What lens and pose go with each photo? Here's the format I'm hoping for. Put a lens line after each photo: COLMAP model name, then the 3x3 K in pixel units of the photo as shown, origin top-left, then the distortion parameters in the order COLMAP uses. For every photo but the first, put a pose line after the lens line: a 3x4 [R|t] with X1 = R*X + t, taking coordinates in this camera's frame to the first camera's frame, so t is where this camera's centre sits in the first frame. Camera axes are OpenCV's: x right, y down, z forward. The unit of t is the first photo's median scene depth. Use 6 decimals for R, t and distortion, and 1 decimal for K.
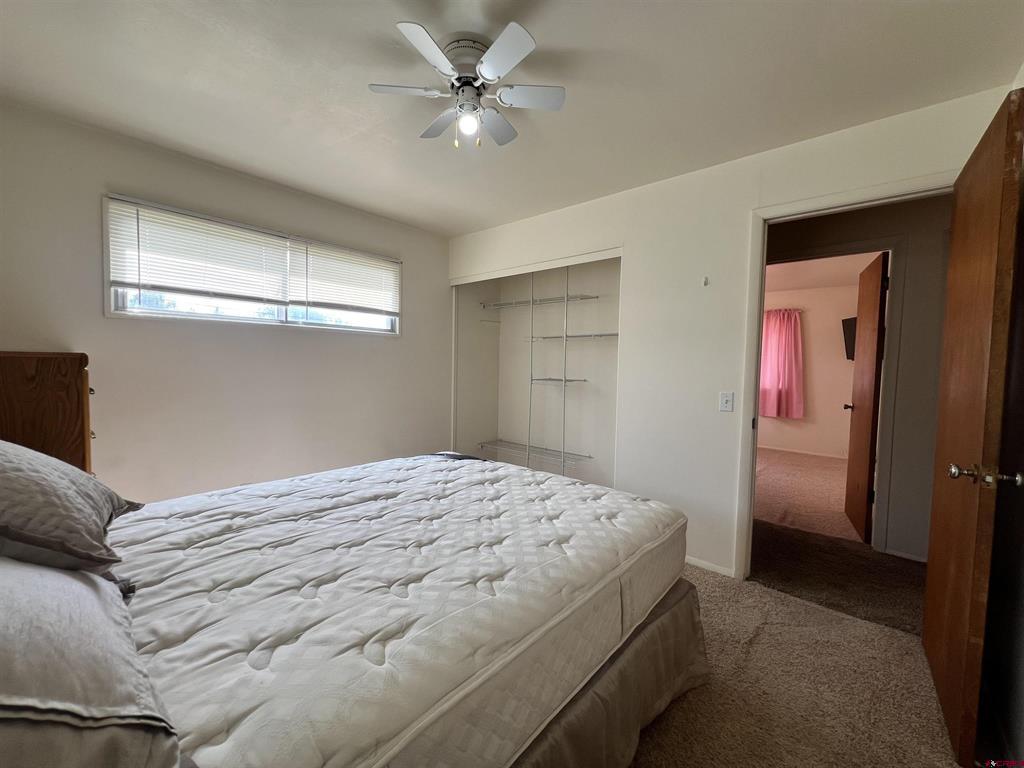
lens RADIAL K [[409.6, 0, 510.4], [0, 409.6, 382.2], [0, 0, 1]] dist [-0.001616, -0.000128]
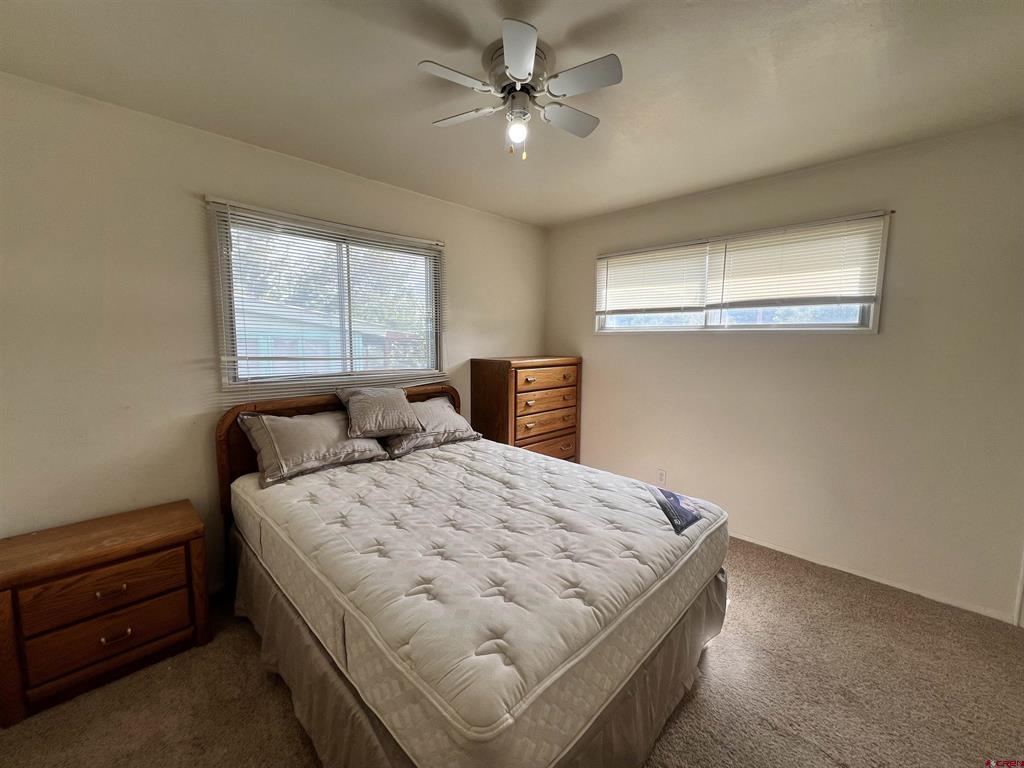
lens RADIAL K [[409.6, 0, 510.4], [0, 409.6, 382.2], [0, 0, 1]] dist [-0.001616, -0.000128]
pose [[-0.054886, 0.085237, -0.994848, 0.740727], [-0.055100, 0.994573, 0.088254, -0.113060], [0.996971, 0.059660, -0.049892, 0.881042]]
